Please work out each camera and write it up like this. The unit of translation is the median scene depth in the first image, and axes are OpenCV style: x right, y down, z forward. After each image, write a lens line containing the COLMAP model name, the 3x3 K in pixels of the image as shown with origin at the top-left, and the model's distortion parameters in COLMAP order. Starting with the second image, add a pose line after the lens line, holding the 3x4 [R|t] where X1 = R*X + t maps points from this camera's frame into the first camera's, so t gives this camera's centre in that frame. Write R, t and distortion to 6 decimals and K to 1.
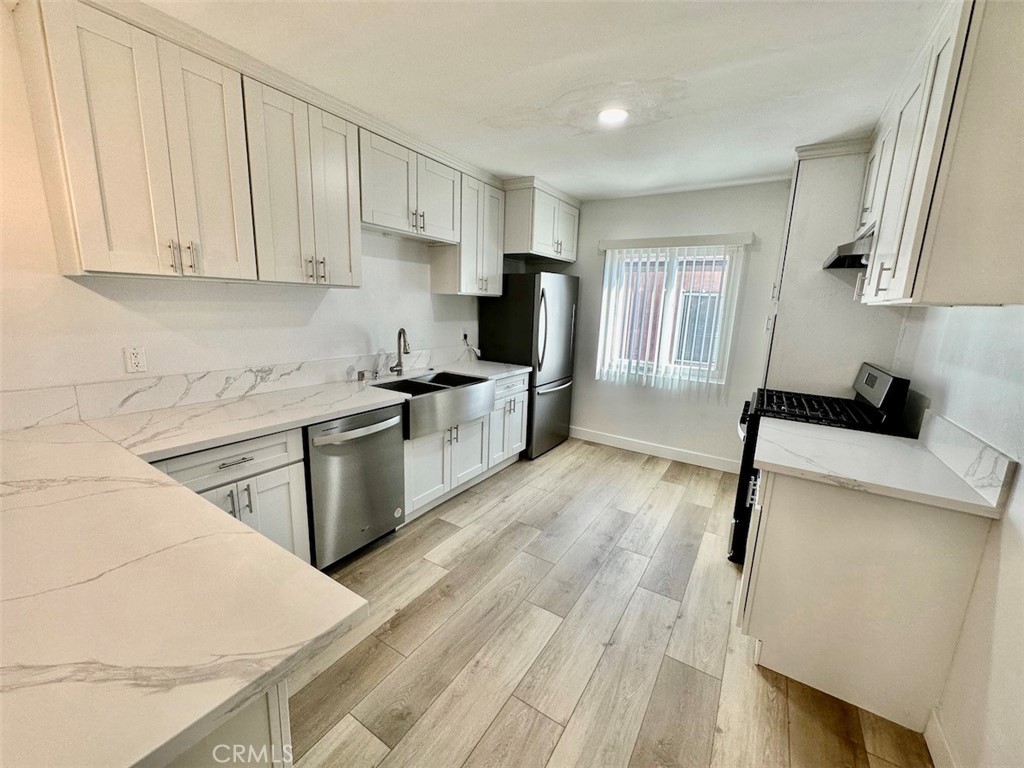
lens RADIAL K [[411.6, 0, 512.9], [0, 411.6, 378.8], [0, 0, 1]] dist [0.000401, 0.000026]
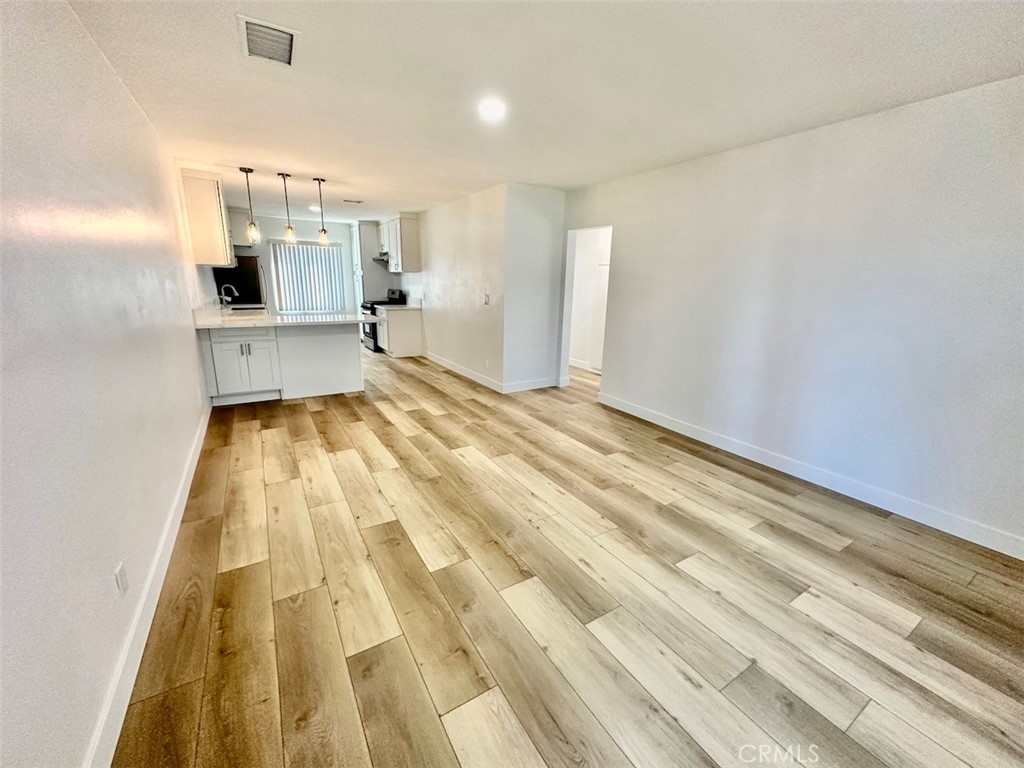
lens RADIAL K [[411.6, 0, 512.9], [0, 411.6, 378.8], [0, 0, 1]] dist [0.000401, 0.000026]
pose [[0.438428, -0.235259, 0.867430, -2.226257], [0.161755, 0.970028, 0.181329, 0.276781], [-0.884091, 0.060812, 0.463342, -1.752558]]
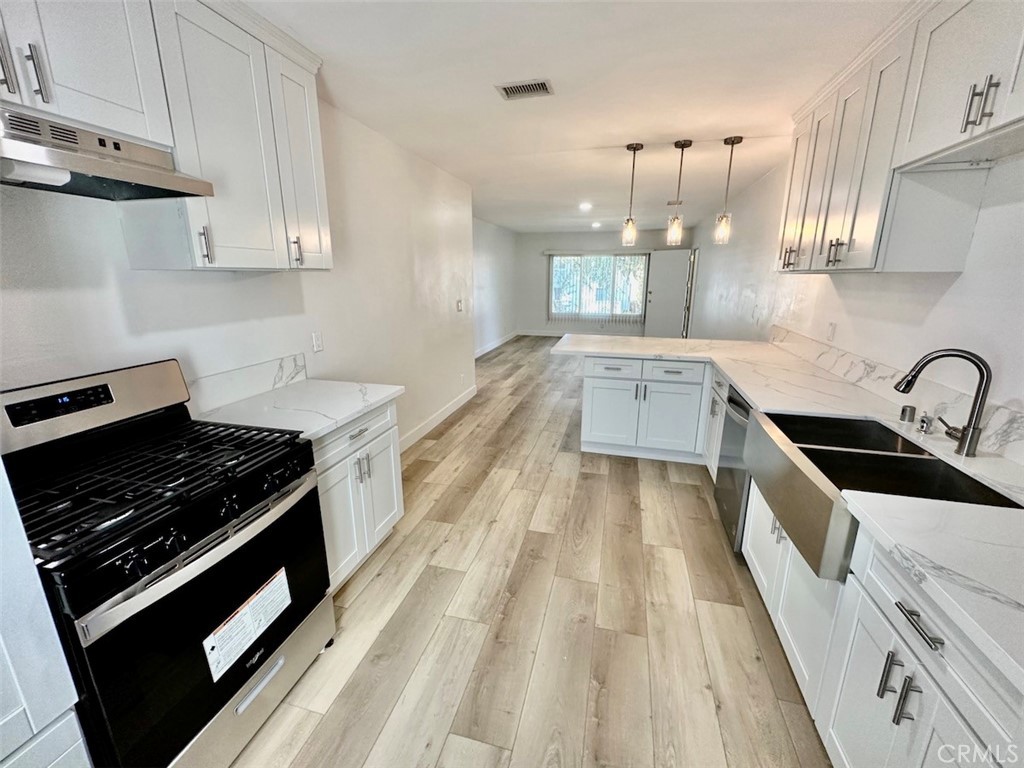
lens RADIAL K [[411.6, 0, 512.9], [0, 411.6, 378.8], [0, 0, 1]] dist [0.000401, 0.000026]
pose [[-0.952290, 0.040543, -0.302490, 0.498828], [-0.088466, 0.911915, 0.400730, -0.328503], [0.292092, 0.408371, -0.864821, 1.769346]]
